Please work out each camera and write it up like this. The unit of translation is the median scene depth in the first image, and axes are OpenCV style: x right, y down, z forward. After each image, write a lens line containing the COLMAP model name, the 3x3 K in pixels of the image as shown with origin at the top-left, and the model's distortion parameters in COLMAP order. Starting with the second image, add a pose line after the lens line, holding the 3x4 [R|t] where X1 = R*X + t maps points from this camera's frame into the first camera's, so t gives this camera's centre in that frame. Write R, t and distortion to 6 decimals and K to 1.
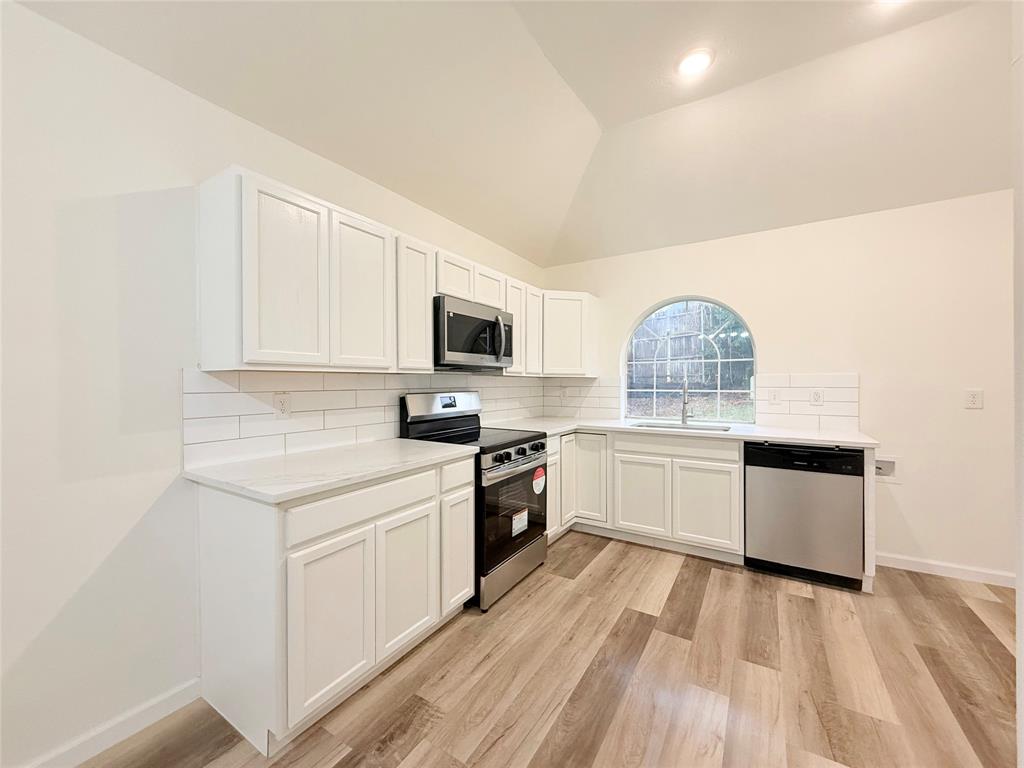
lens RADIAL K [[406.5, 0, 510.4], [0, 406.5, 383.8], [0, 0, 1]] dist [-0.001273, 0.000660]
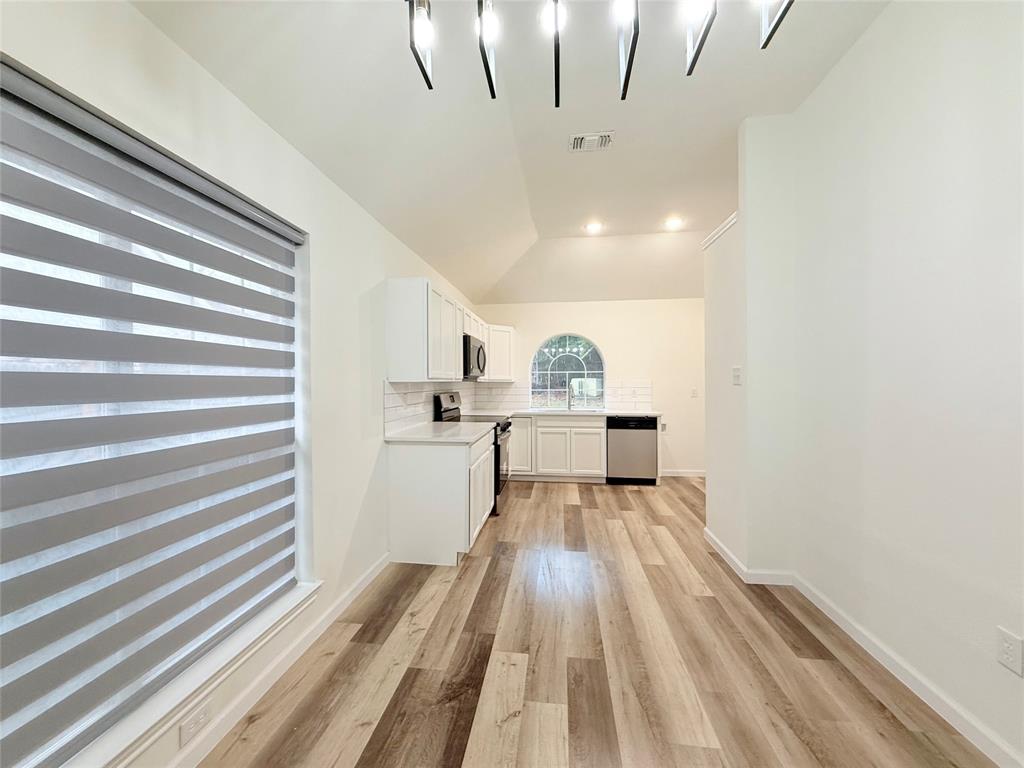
lens RADIAL K [[406.5, 0, 511.1], [0, 406.5, 384.2], [0, 0, 1]] dist [-0.001273, 0.000660]
pose [[0.906183, -0.003959, 0.422868, -0.713801], [0.003438, 0.999992, 0.001995, -0.015444], [-0.422873, -0.000355, 0.906189, -0.597806]]
